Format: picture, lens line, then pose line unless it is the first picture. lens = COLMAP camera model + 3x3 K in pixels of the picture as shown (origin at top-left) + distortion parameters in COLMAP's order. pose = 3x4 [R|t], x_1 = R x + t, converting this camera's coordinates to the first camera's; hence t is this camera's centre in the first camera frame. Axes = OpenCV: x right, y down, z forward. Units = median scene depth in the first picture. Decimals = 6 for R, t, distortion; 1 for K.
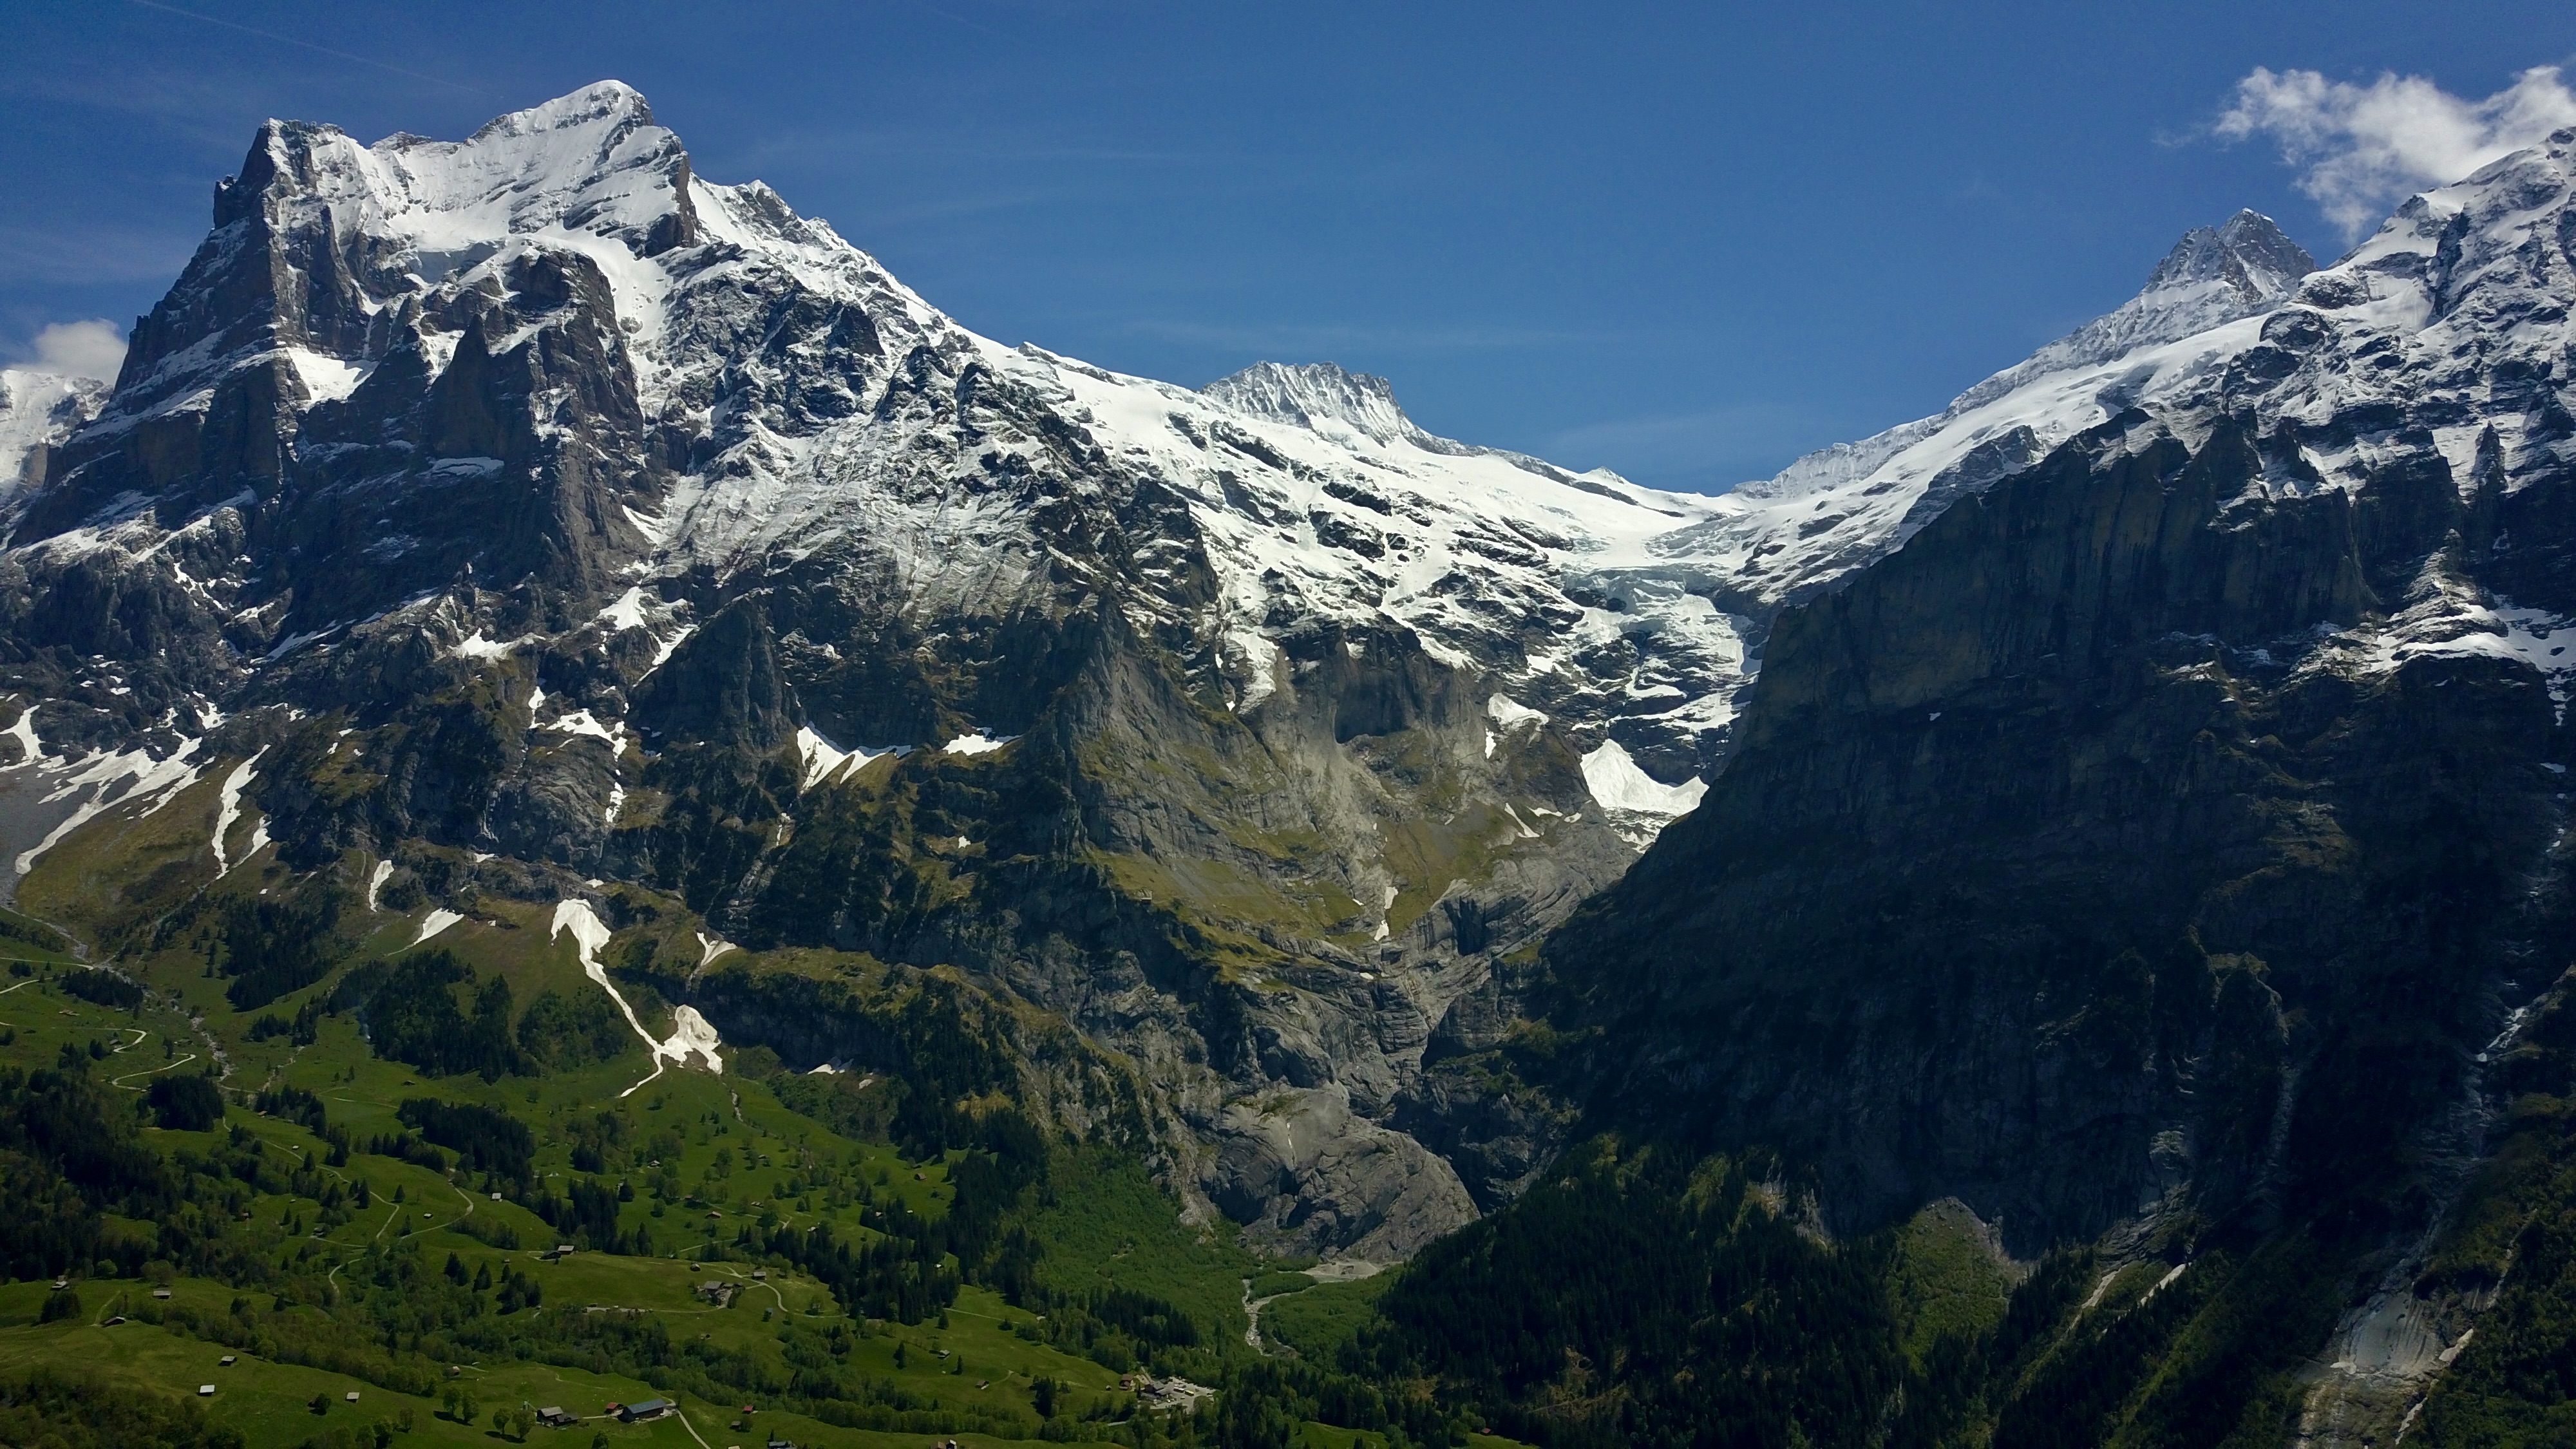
lens RADIAL K [[1961.2, 0, 1286.6], [0, 1961.2, 733.9], [0, 0, 1]] dist [0.013341, -0.003518]
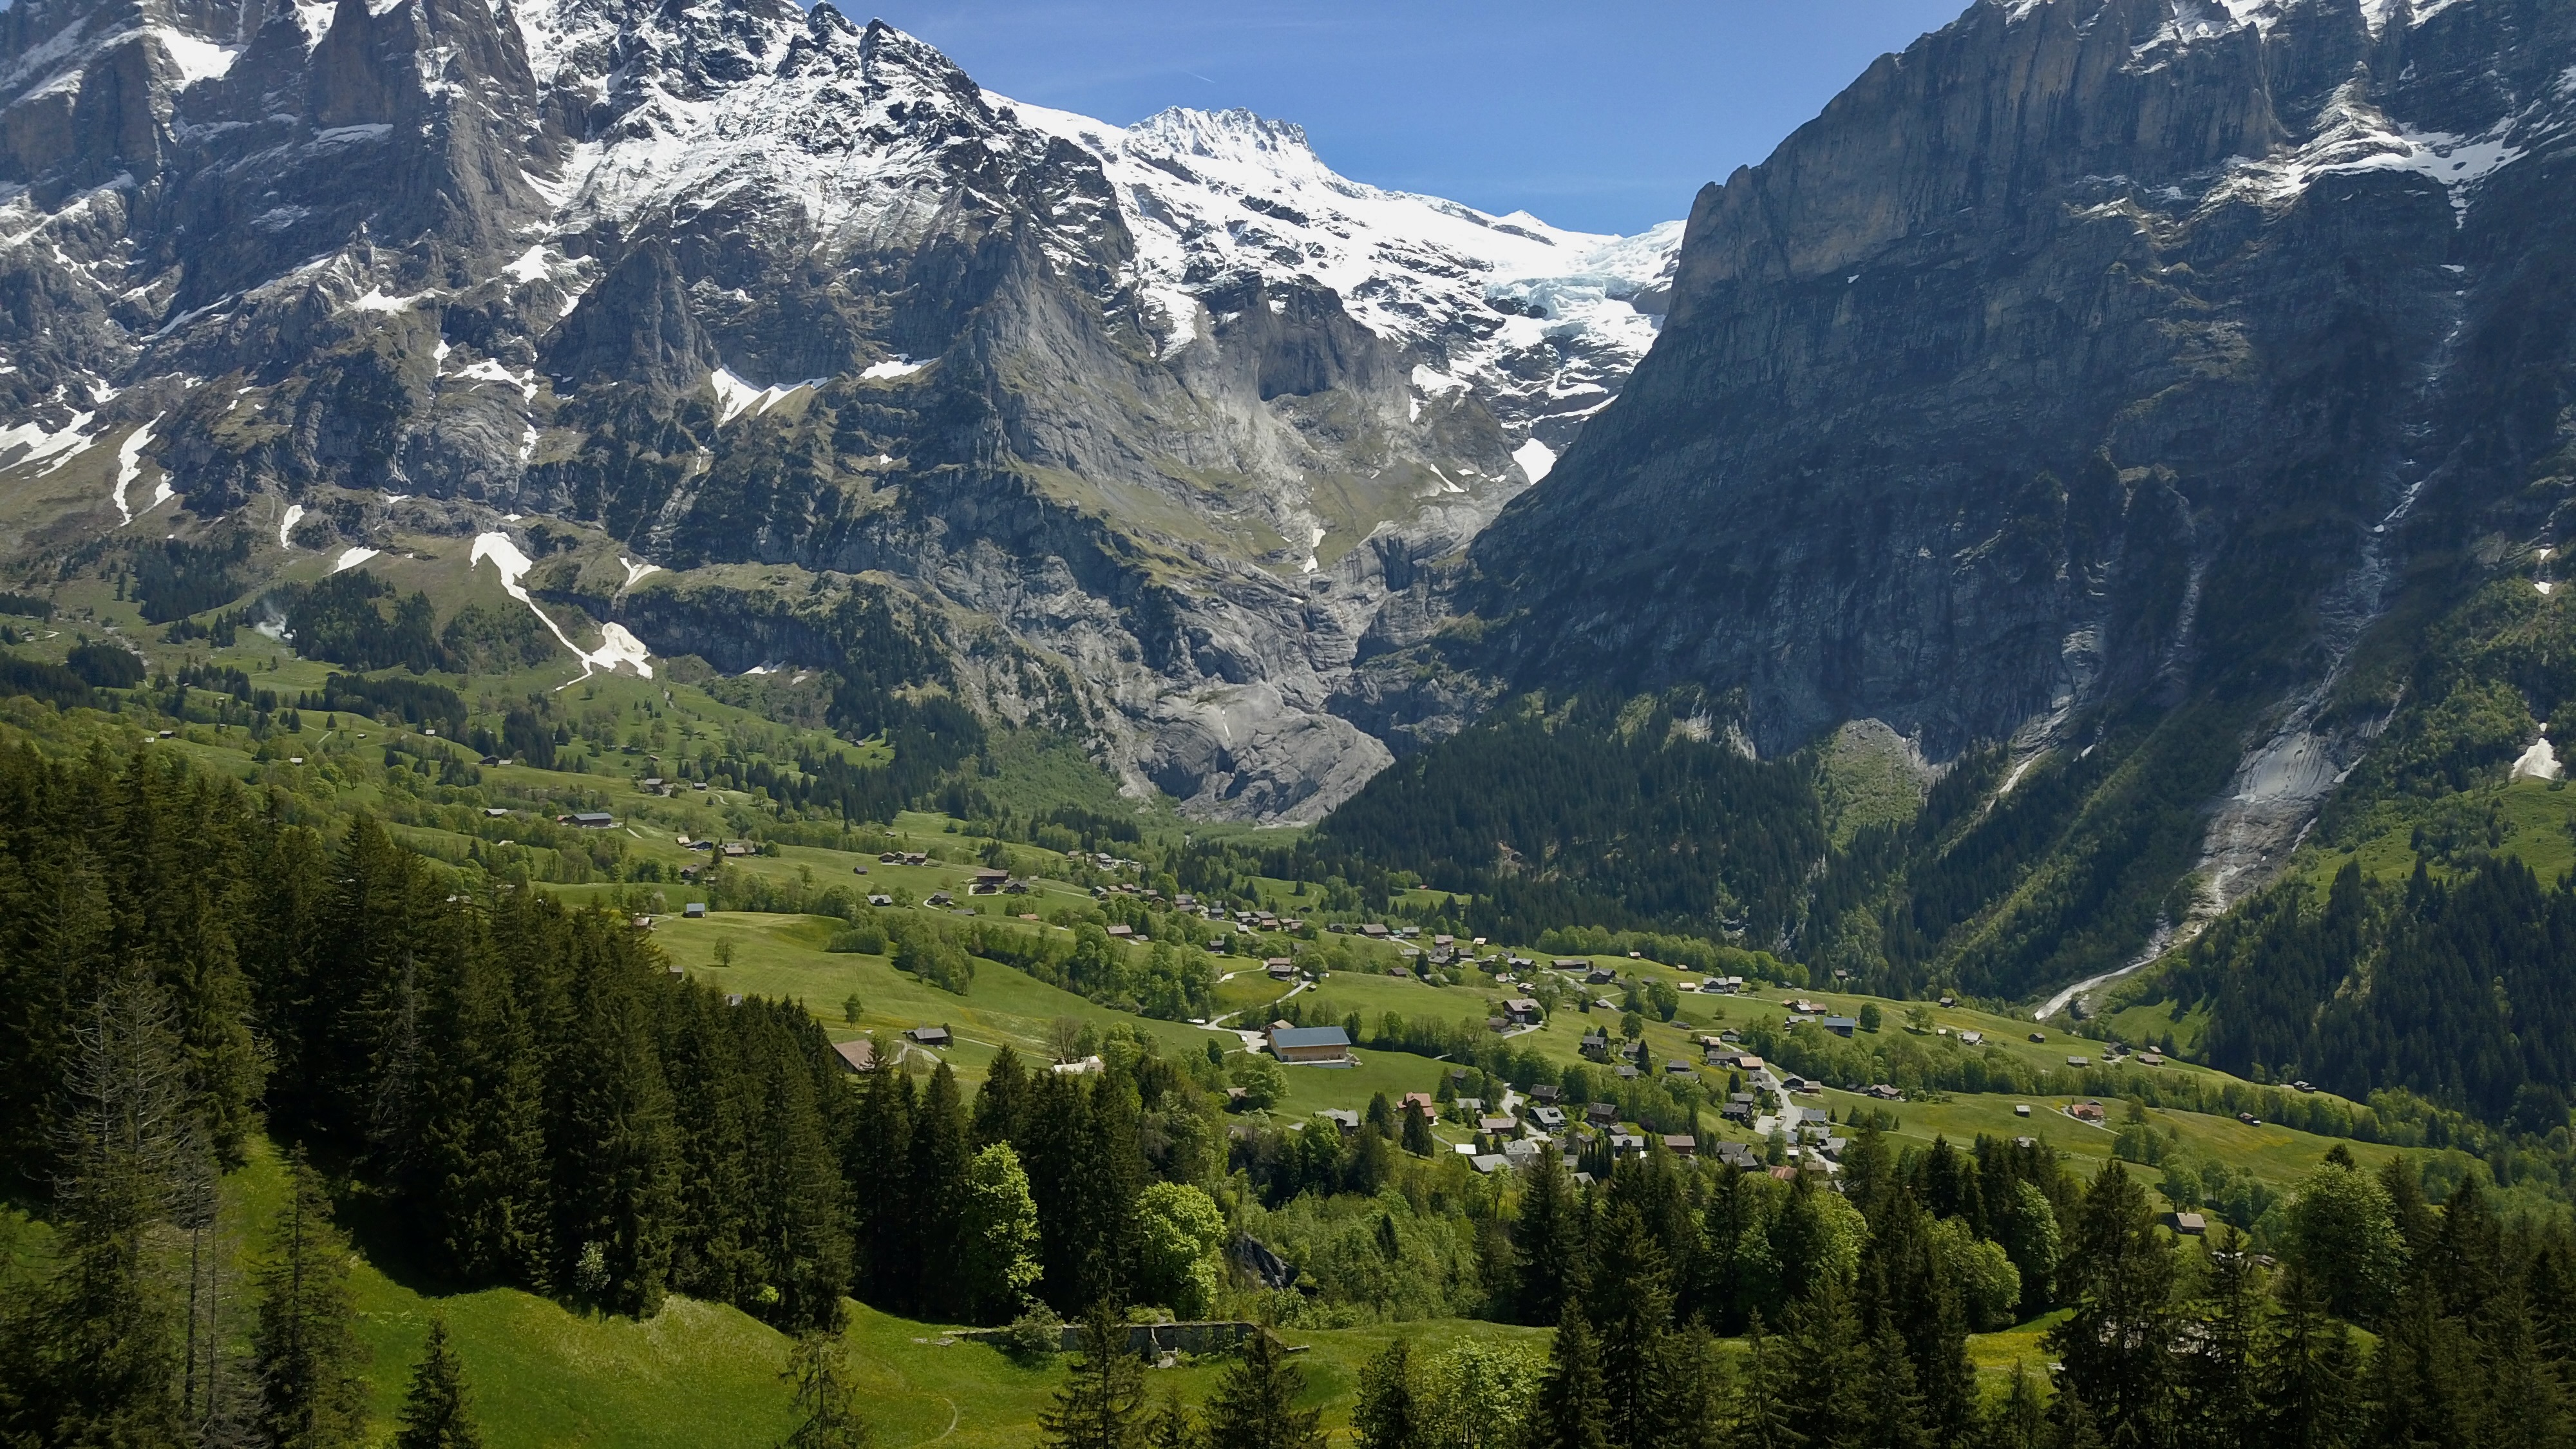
lens RADIAL K [[1961.2, 0, 1286.6], [0, 1961.2, 733.9], [0, 0, 1]] dist [0.013341, -0.003518]
pose [[0.998881, -0.029449, 0.037002, -0.004105], [0.026677, 0.996952, 0.073315, 0.143847], [-0.039048, -0.072246, 0.996622, -0.008292]]
